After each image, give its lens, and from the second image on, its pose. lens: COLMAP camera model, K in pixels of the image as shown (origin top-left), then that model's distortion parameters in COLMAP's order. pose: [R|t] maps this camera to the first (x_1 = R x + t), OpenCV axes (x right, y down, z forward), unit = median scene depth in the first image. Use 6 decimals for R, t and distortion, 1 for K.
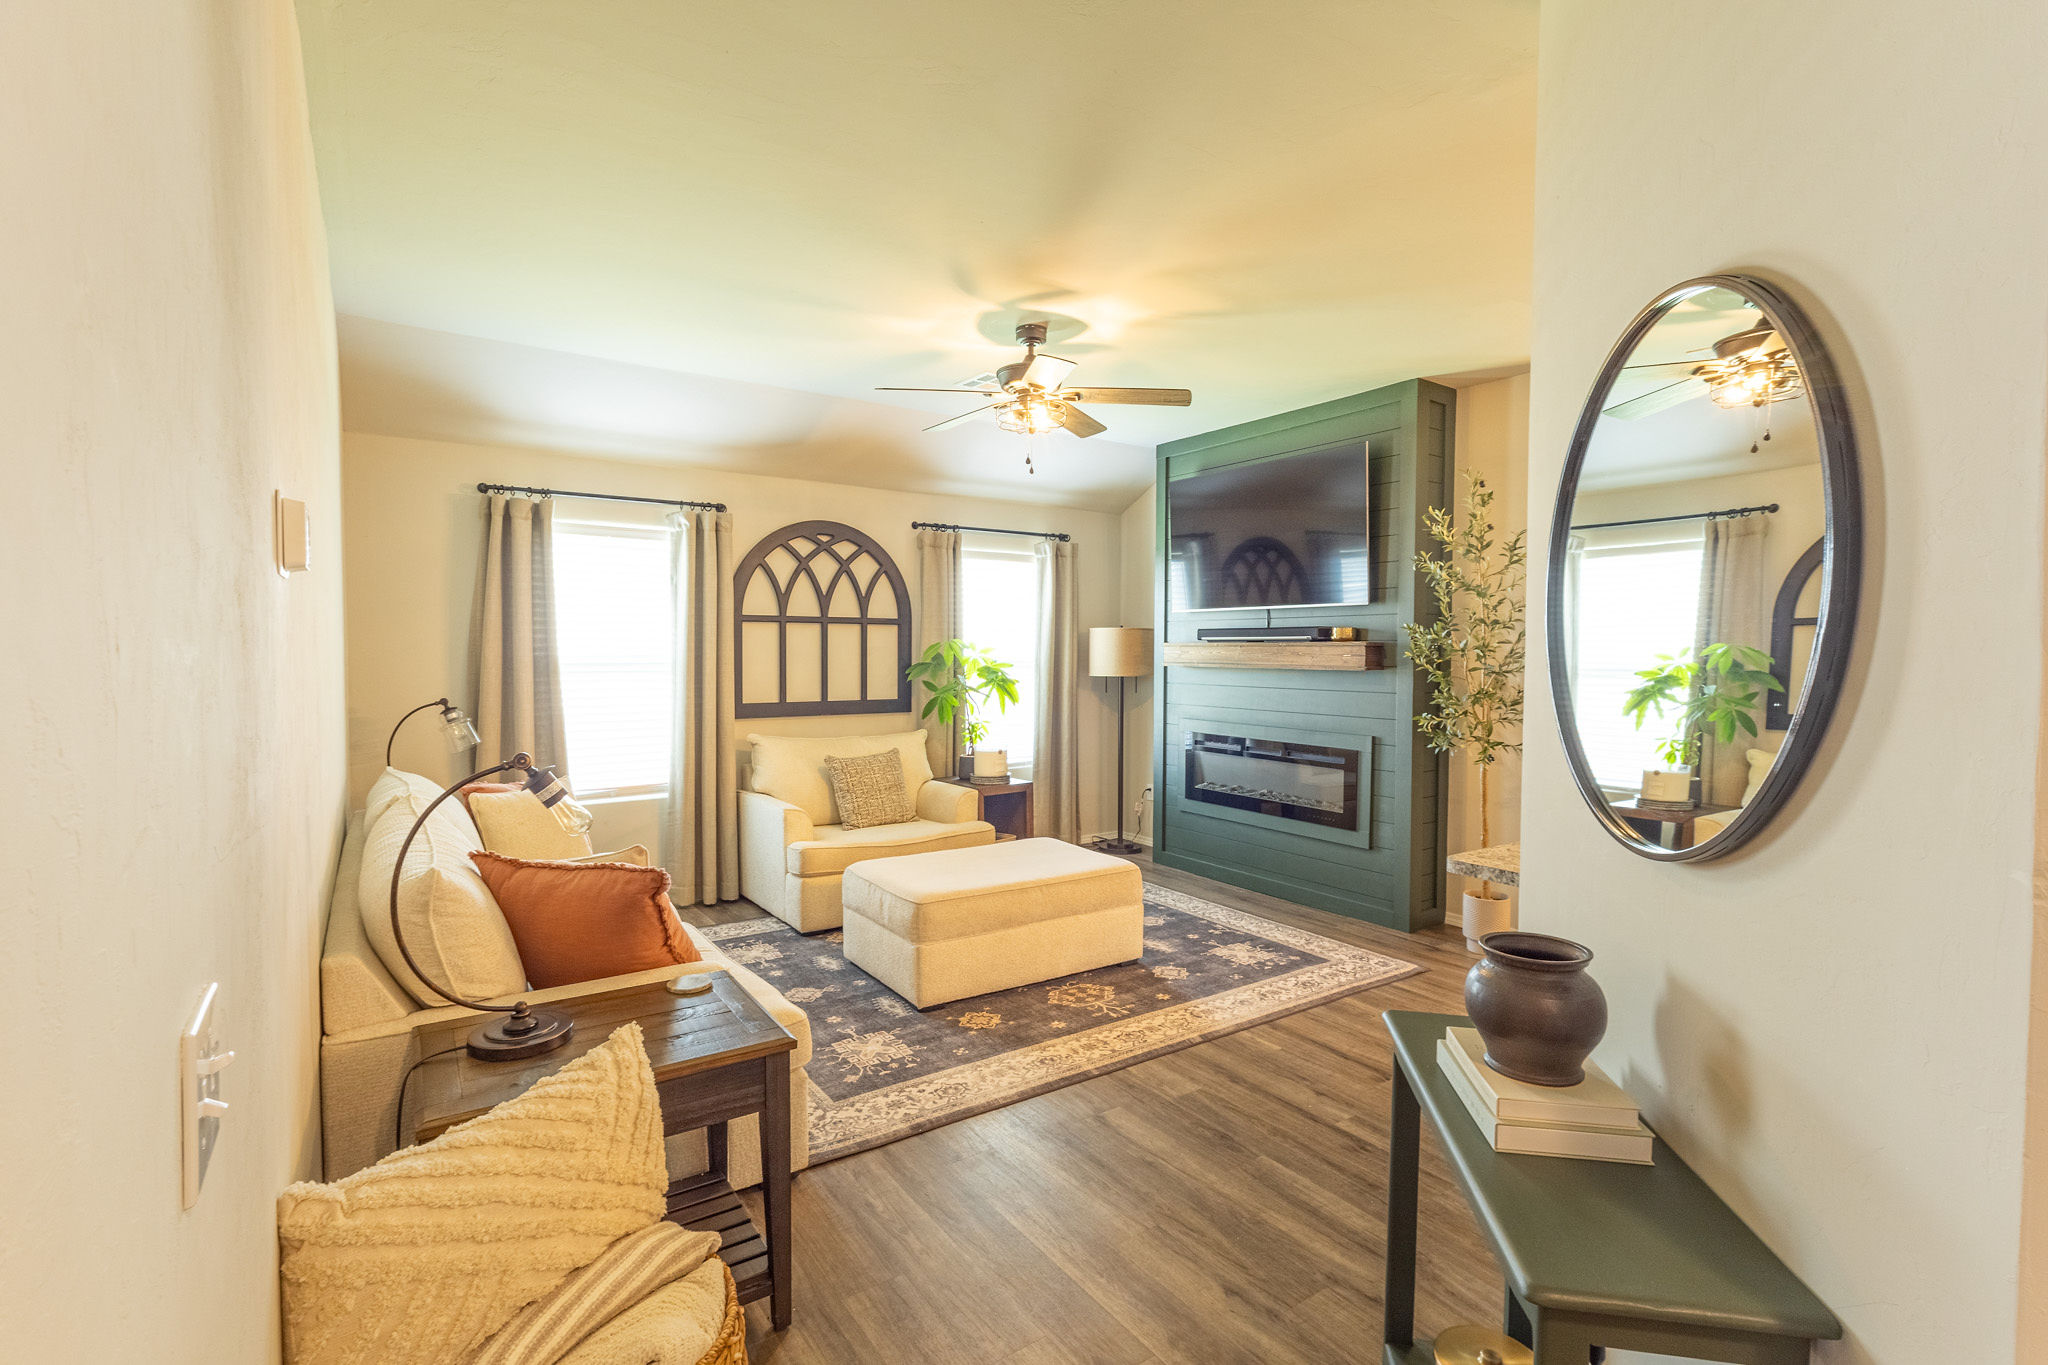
lens RADIAL K [[937.7, 0, 1024.0], [0, 937.7, 682.5], [0, 0, 1]] dist [0.001645, 0.000841]
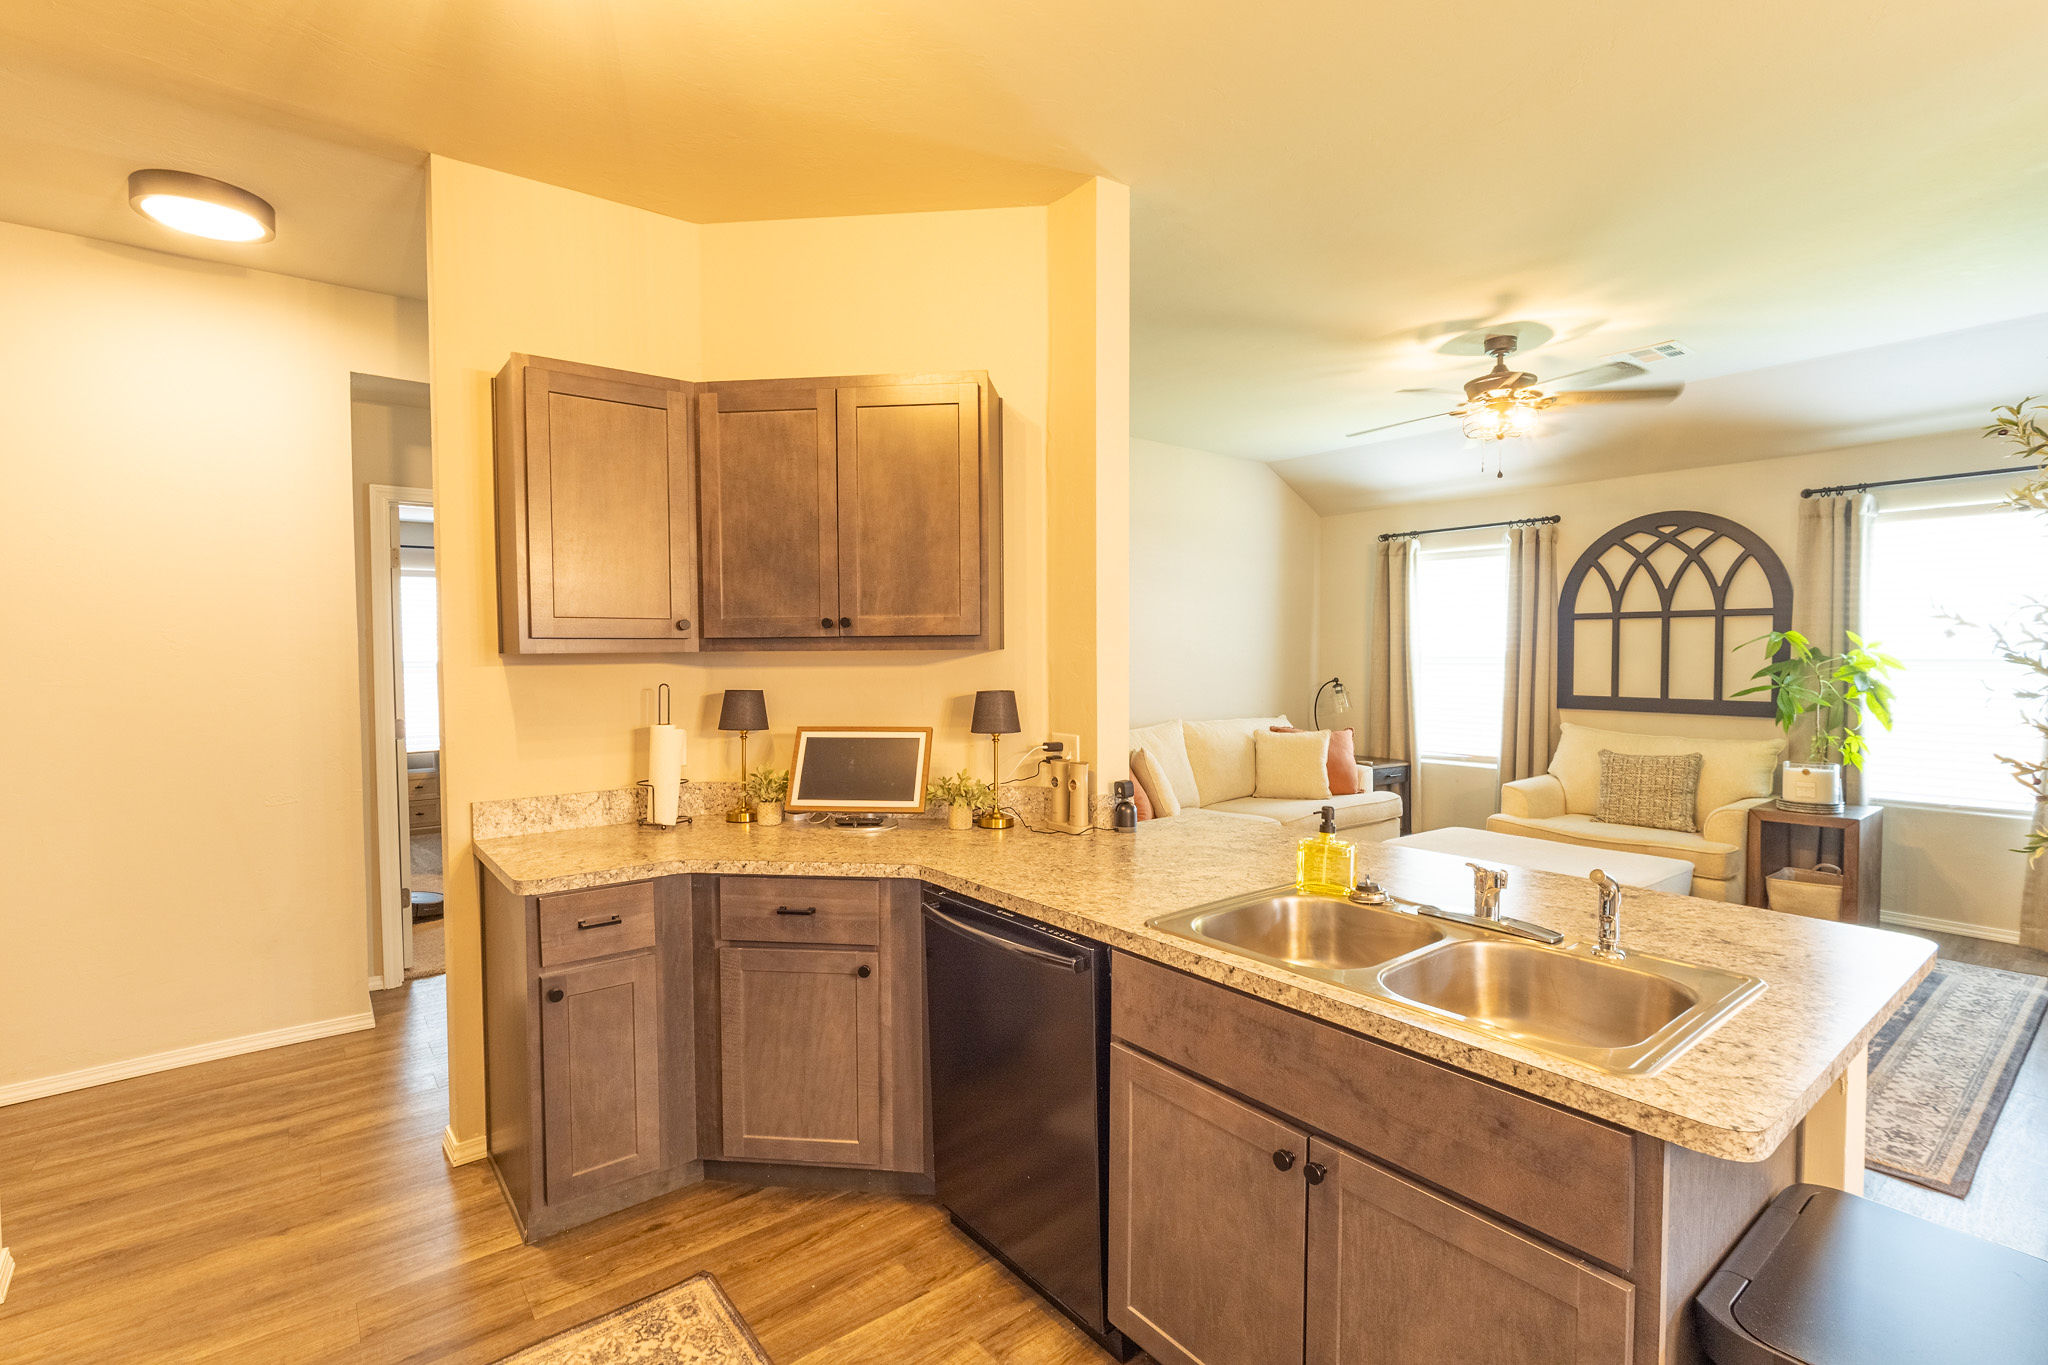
lens RADIAL K [[937.7, 0, 1024.0], [0, 937.7, 682.5], [0, 0, 1]] dist [0.001645, 0.000841]
pose [[0.070223, 0.033347, -0.996974, 0.760019], [-0.029696, 0.999068, 0.031325, -0.007952], [0.997089, 0.027407, 0.071148, 0.299465]]
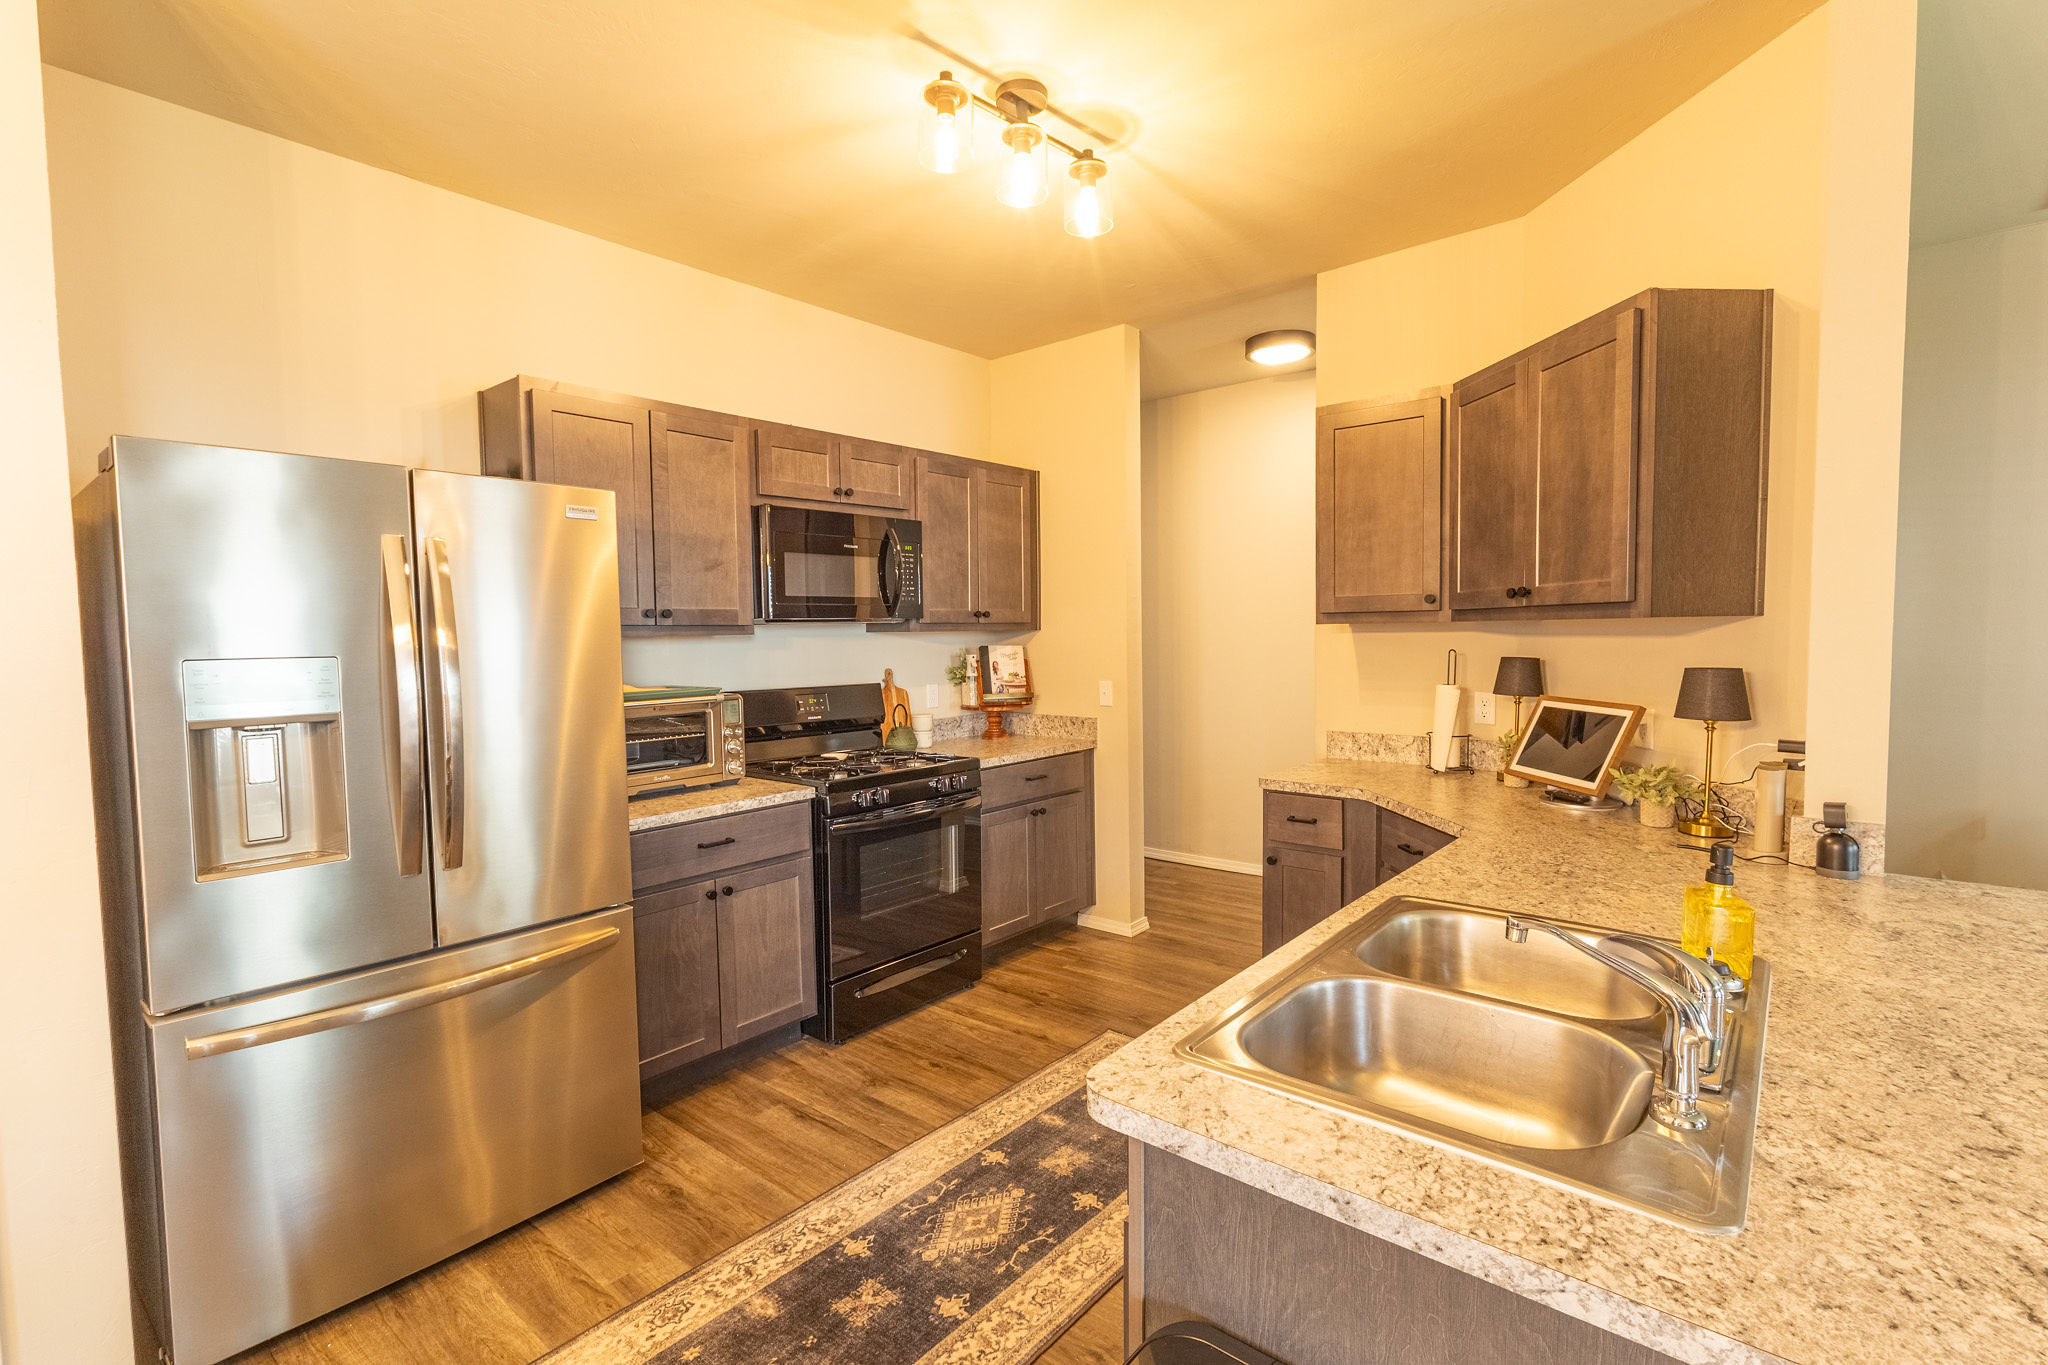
lens RADIAL K [[937.7, 0, 1024.0], [0, 937.7, 682.5], [0, 0, 1]] dist [0.001645, 0.000841]
pose [[-0.964273, 0.028798, -0.263339, 0.647080], [0.004962, 0.995863, 0.090737, -0.019948], [0.264863, 0.086189, -0.960427, 0.648621]]
